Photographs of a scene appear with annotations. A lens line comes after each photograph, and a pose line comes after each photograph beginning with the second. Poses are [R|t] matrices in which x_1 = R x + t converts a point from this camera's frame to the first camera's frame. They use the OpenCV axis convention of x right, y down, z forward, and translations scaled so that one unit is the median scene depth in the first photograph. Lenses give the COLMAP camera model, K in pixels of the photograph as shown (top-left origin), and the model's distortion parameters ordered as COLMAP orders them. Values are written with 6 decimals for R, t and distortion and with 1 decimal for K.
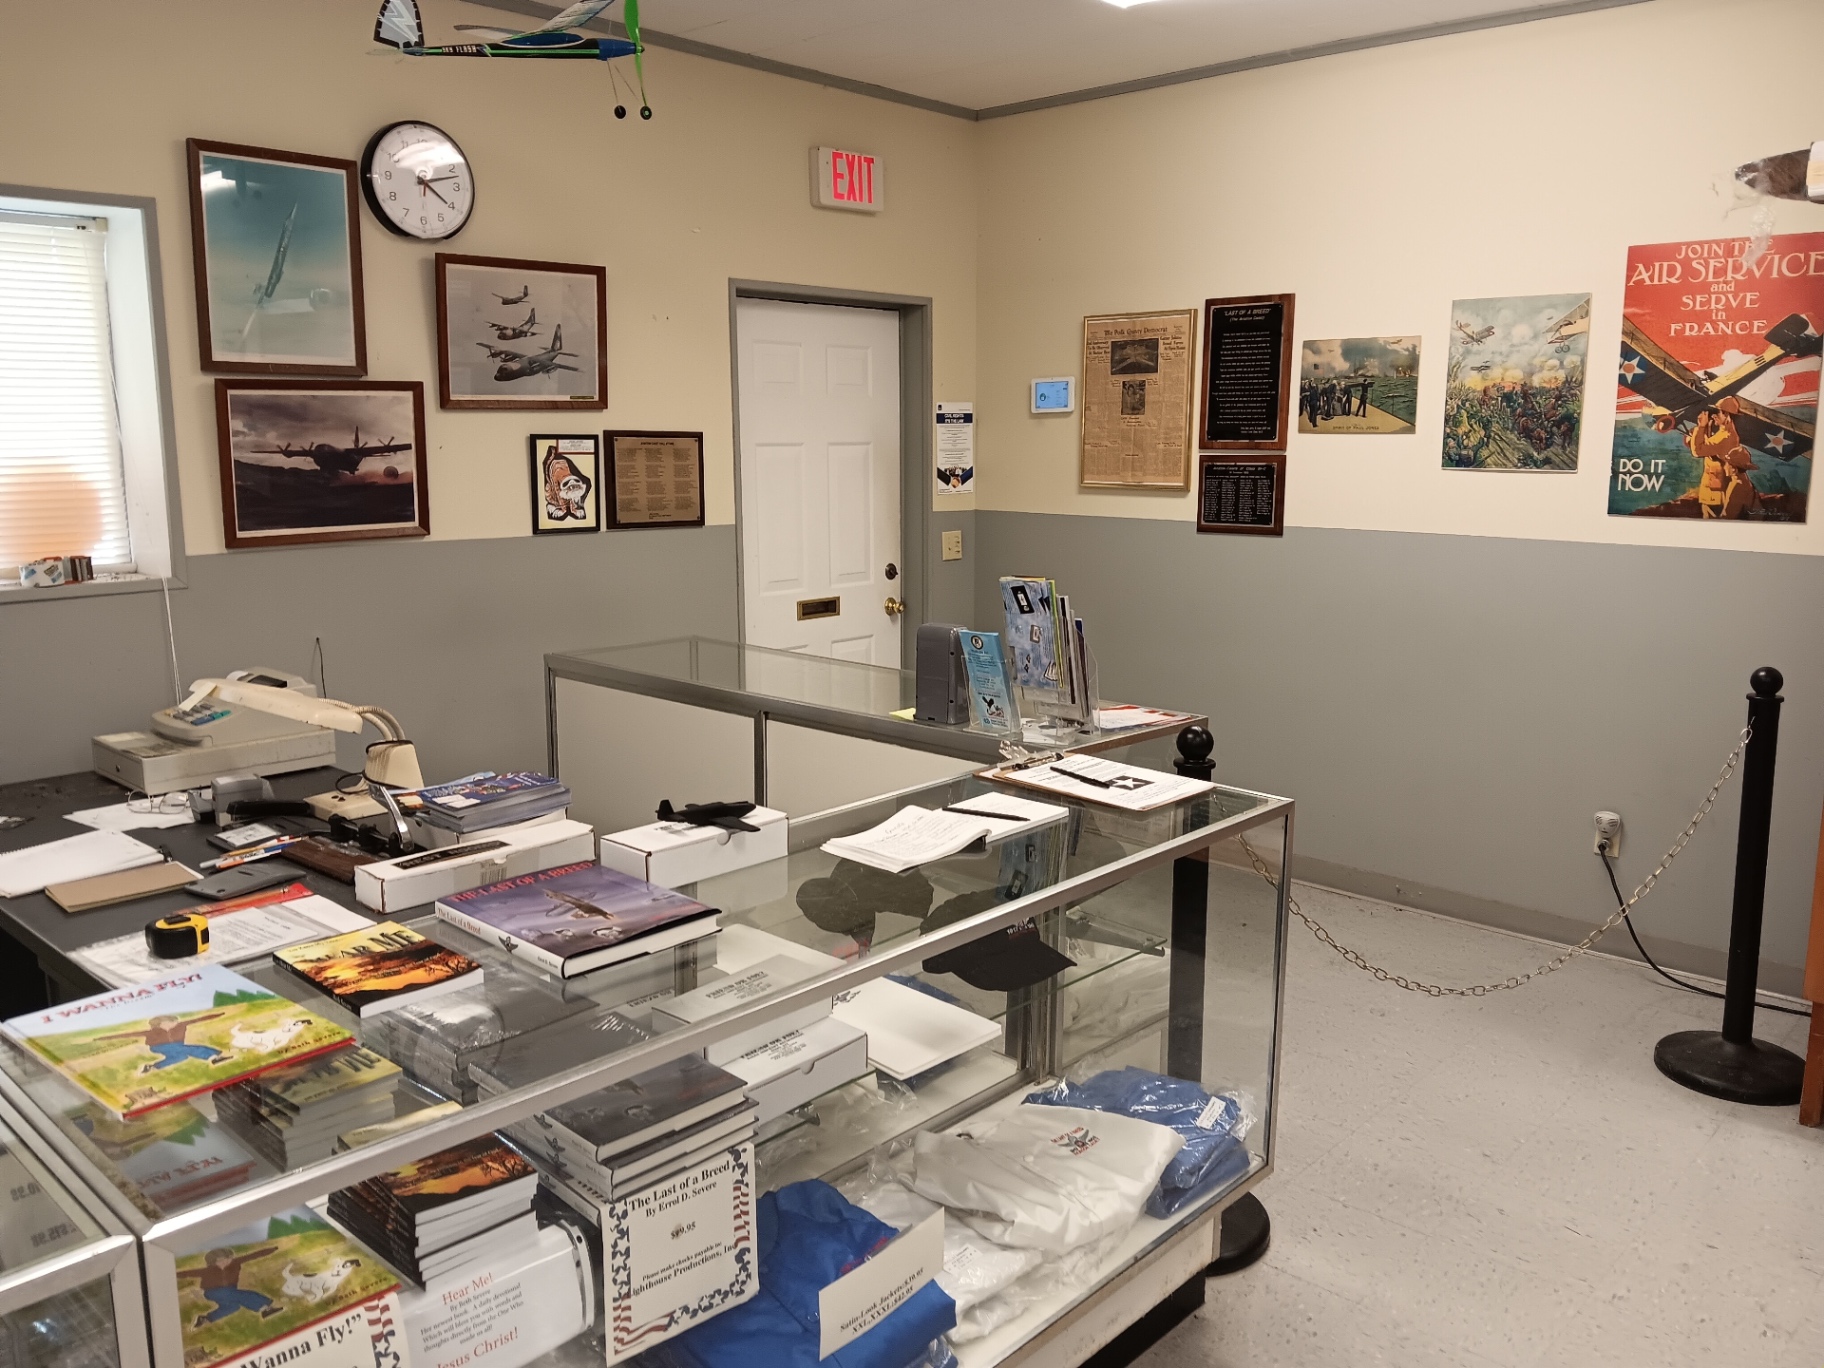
lens RADIAL K [[1455.4, 0, 965.9], [0, 1455.4, 683.8], [0, 0, 1]] dist [0.073568, -0.143158]
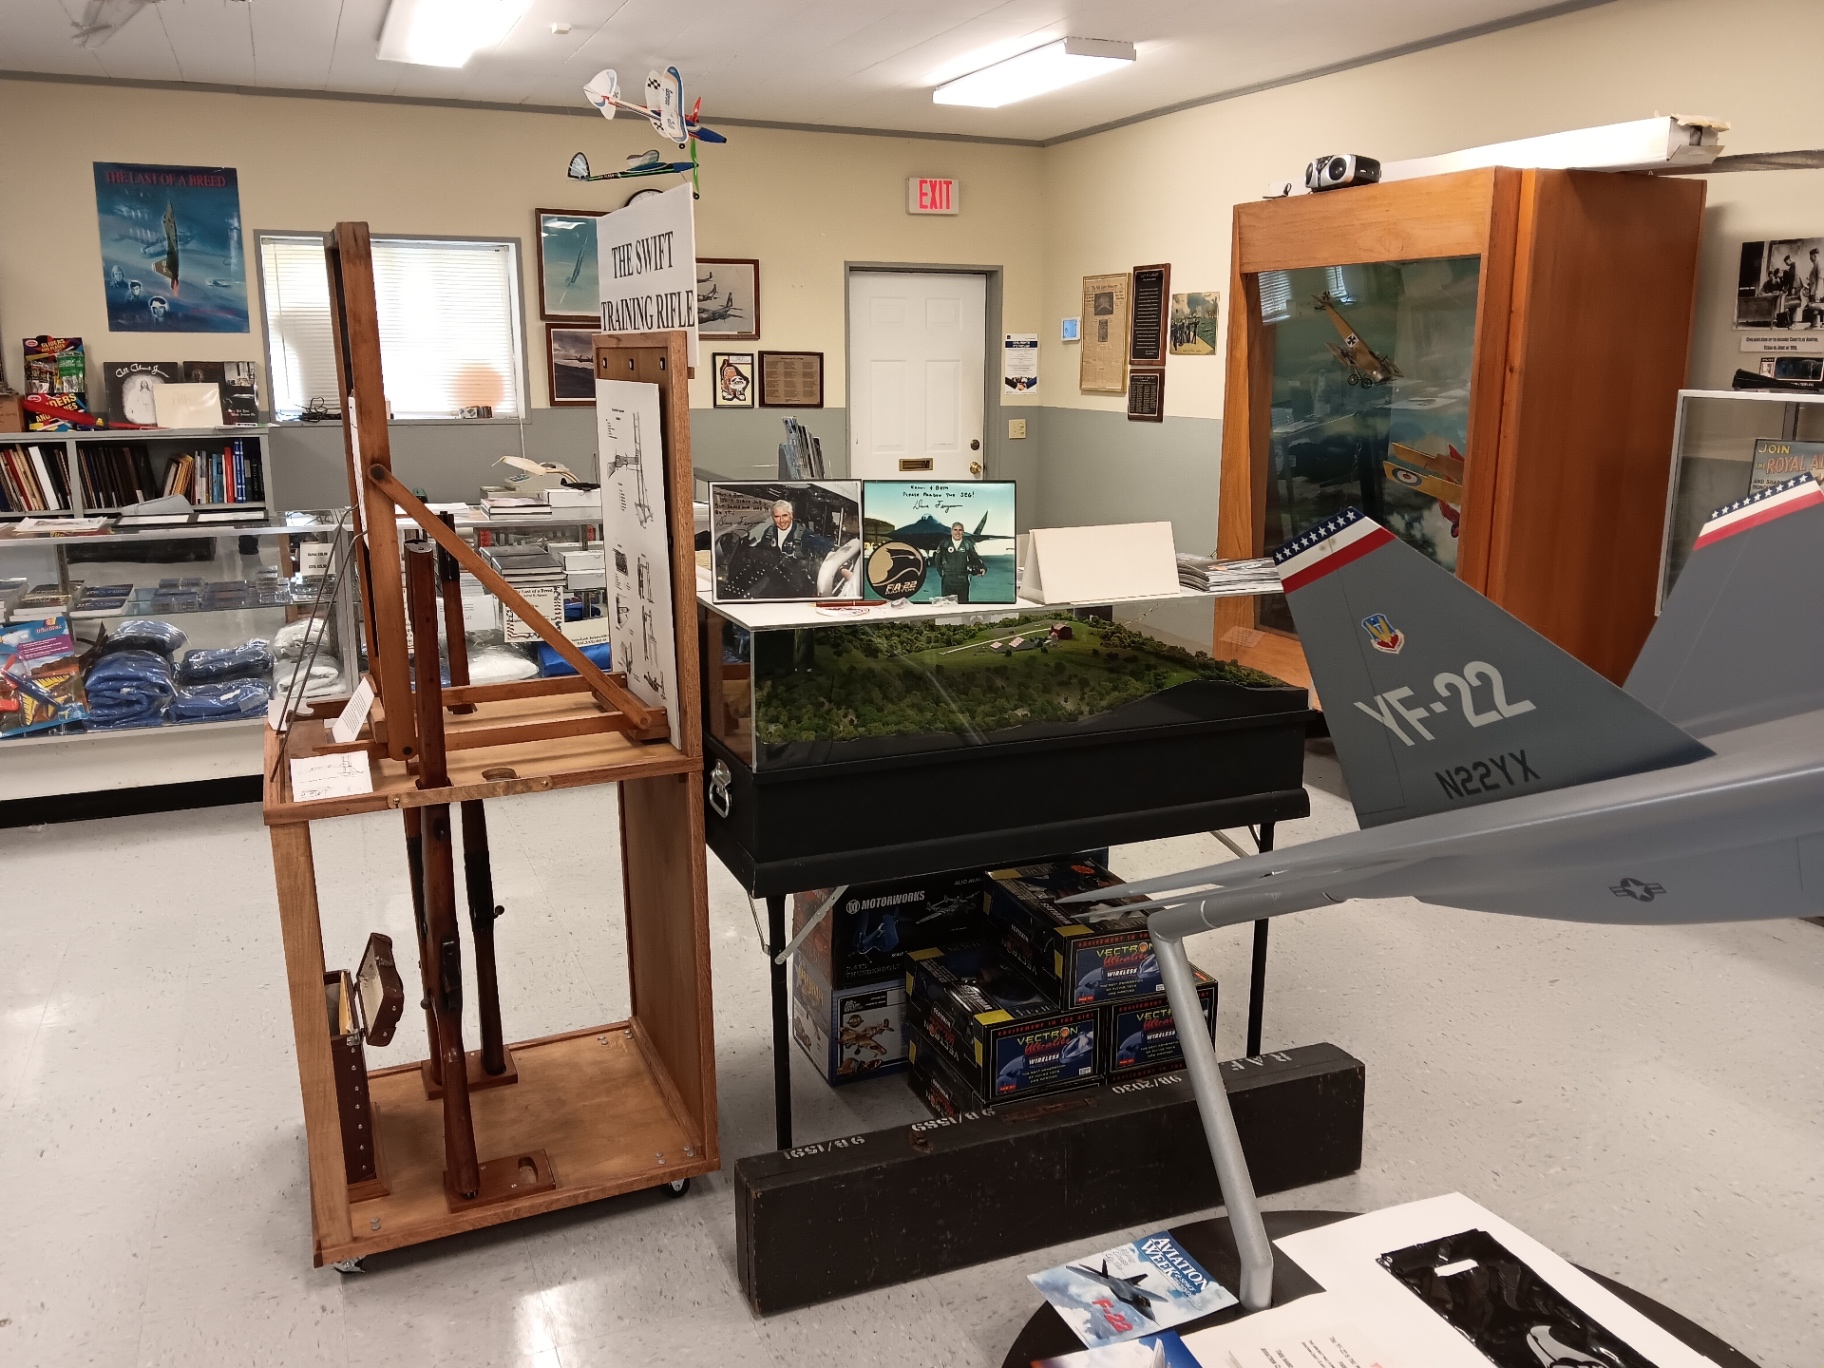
lens RADIAL K [[1455.4, 0, 933.6], [0, 1455.4, 694.7], [0, 0, 1]] dist [0.073568, -0.143158]
pose [[0.915309, 0.095489, -0.391268, 0.677588], [-0.074366, 0.994853, 0.068827, 0.105320], [0.395826, -0.033901, 0.917699, -0.565480]]
